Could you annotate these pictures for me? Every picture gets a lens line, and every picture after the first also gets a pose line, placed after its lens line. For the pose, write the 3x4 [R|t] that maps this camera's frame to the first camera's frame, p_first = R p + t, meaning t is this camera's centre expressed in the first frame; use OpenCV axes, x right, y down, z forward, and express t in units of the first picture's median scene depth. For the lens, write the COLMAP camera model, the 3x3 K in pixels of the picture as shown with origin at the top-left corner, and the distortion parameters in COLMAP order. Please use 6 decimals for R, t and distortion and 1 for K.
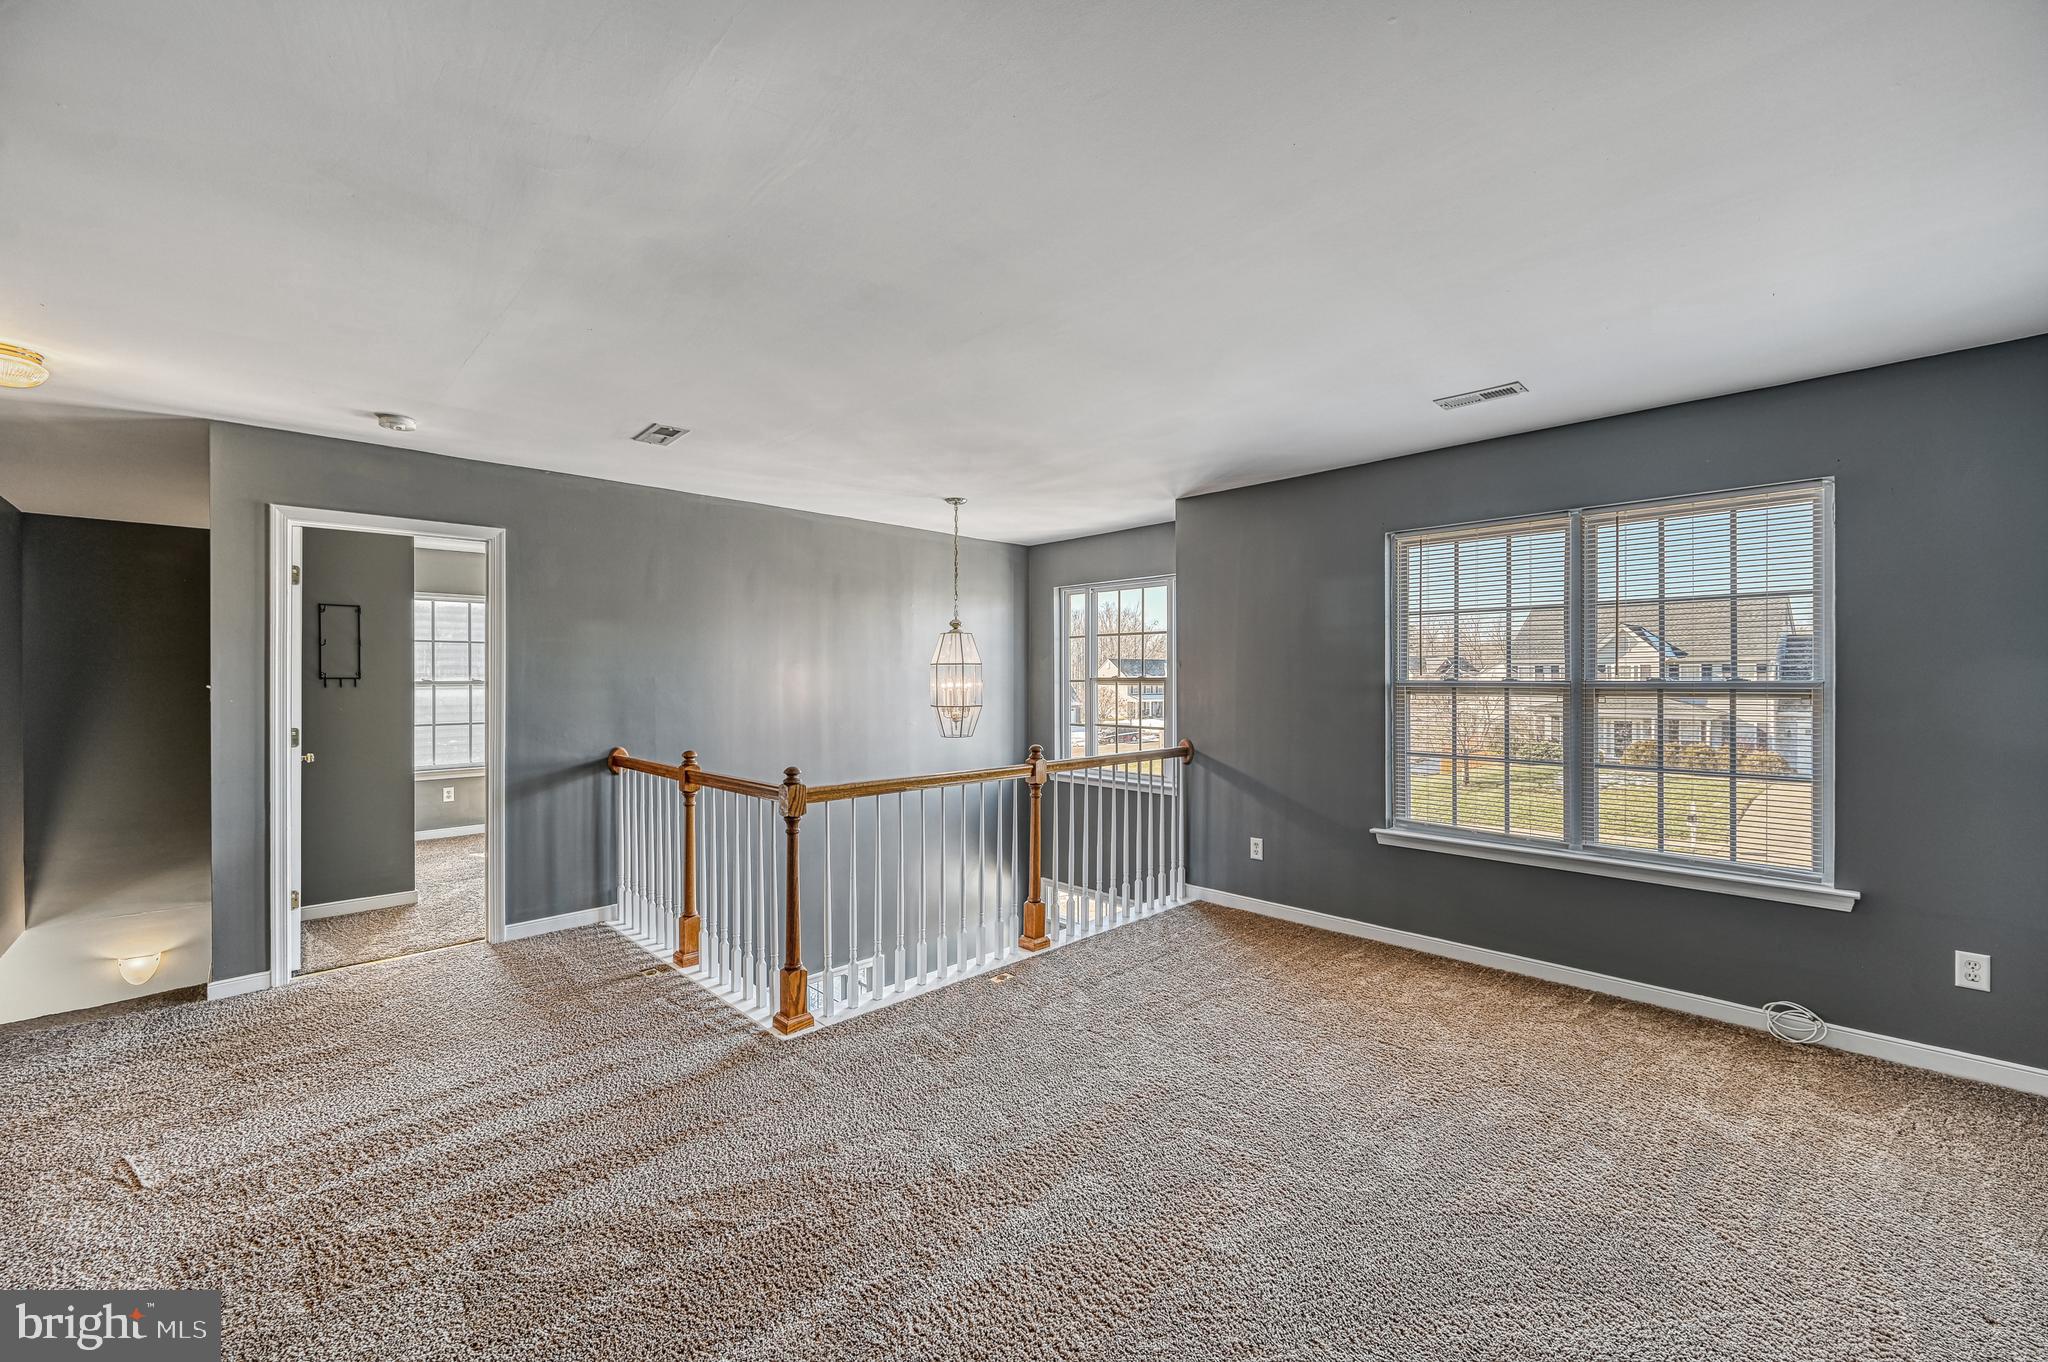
lens RADIAL K [[811.0, 0, 1005.4], [0, 811.0, 674.6], [0, 0, 1]] dist [-0.005005, 0.000226]
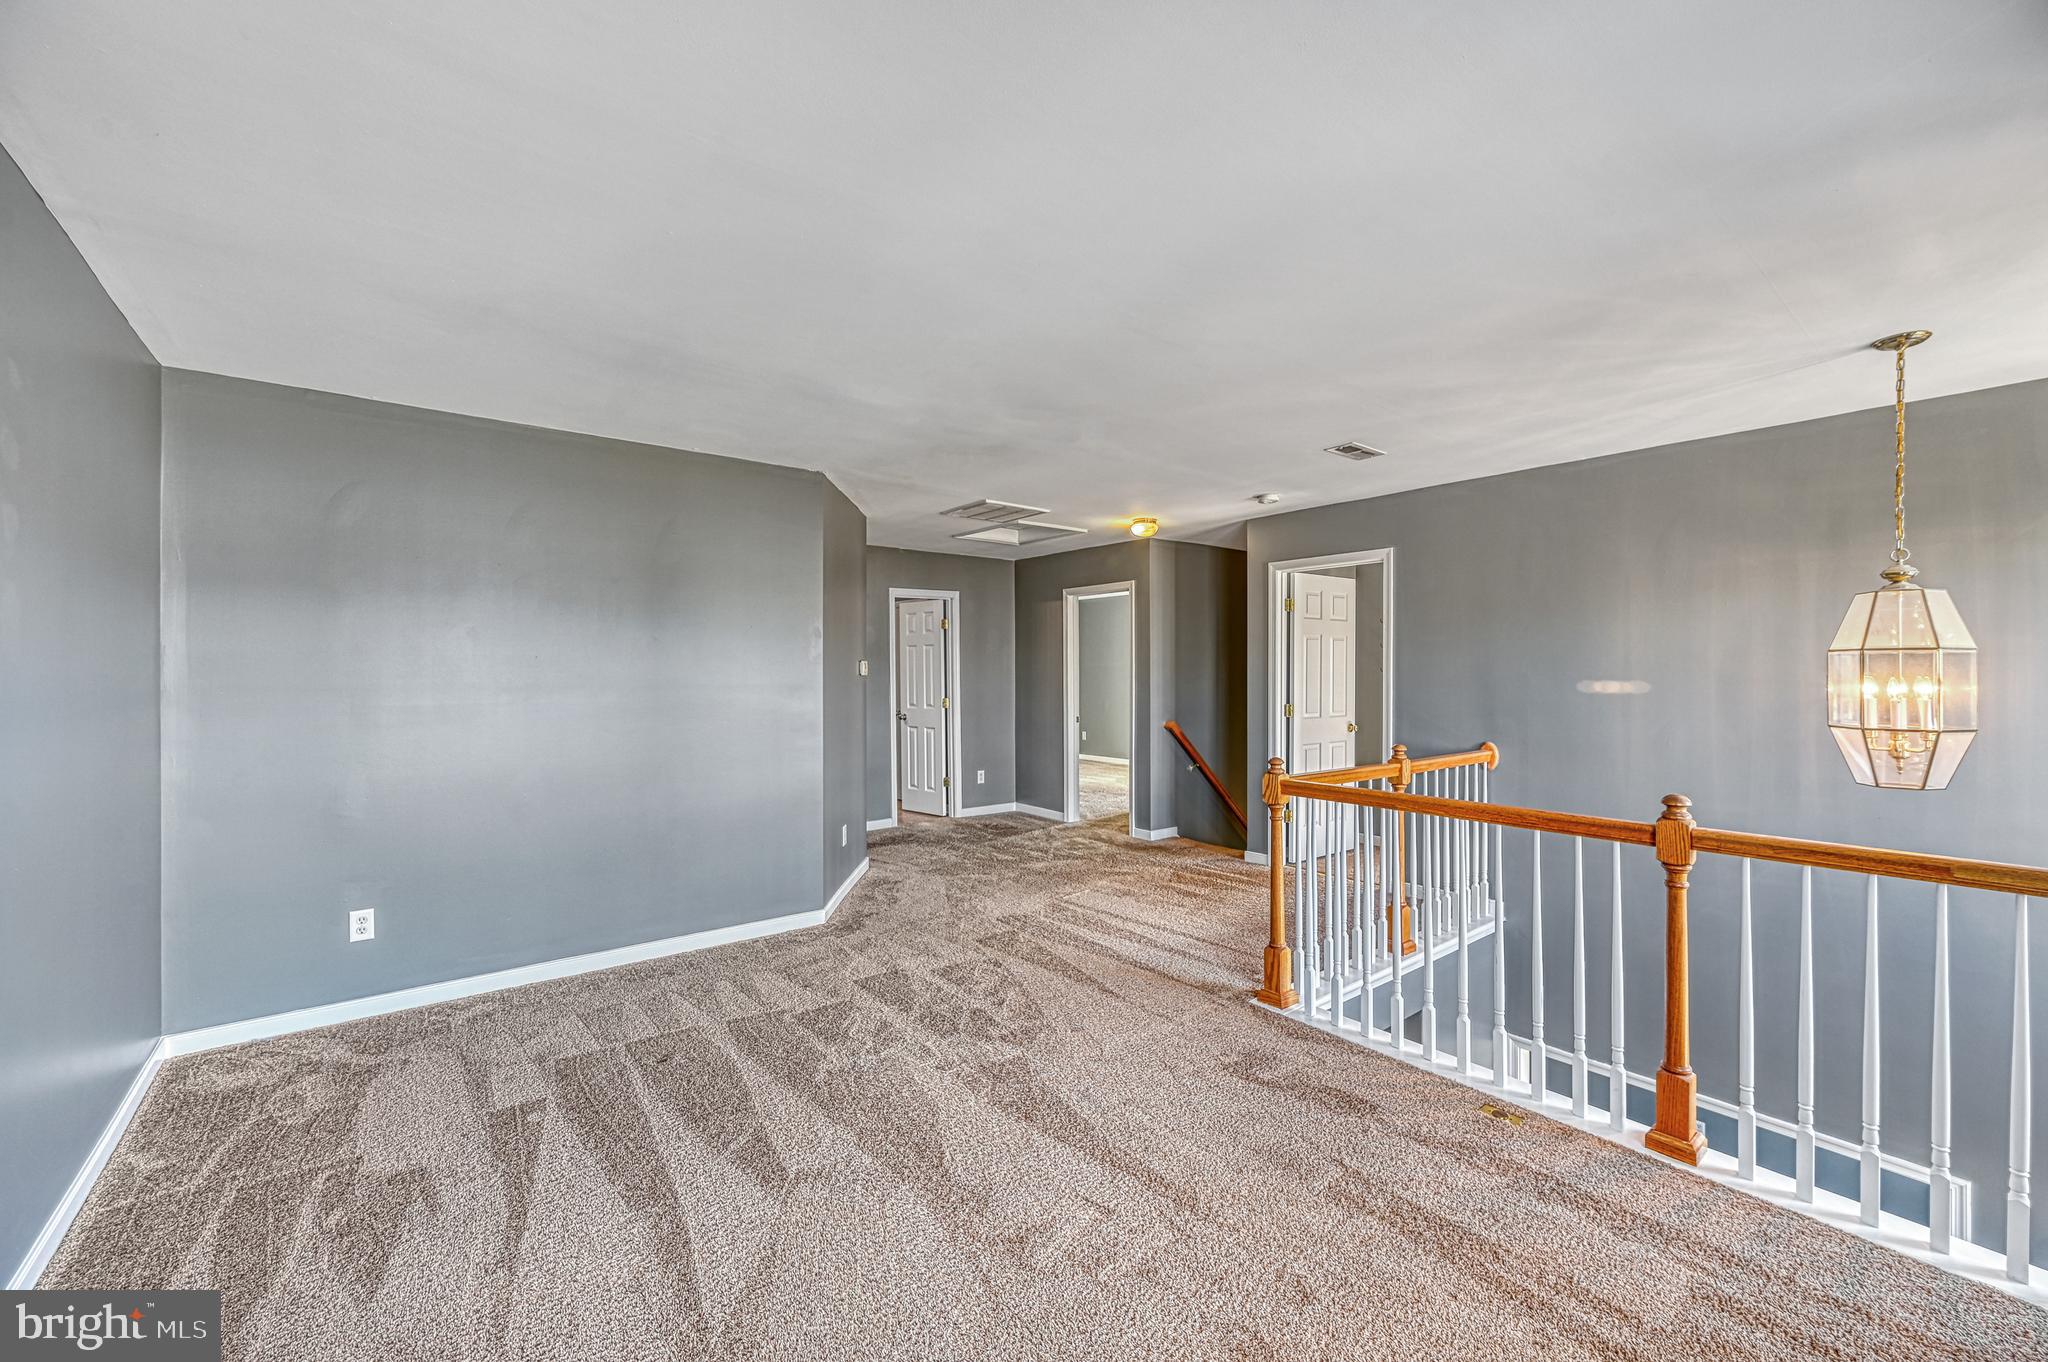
lens RADIAL K [[811.0, 0, 1018.1], [0, 811.0, 673.1], [0, 0, 1]] dist [-0.005005, 0.000226]
pose [[-0.104866, 0.007682, -0.994457, 0.652700], [0.007170, 0.999950, 0.006968, -0.007450], [0.994461, -0.006400, -0.104916, 0.606863]]
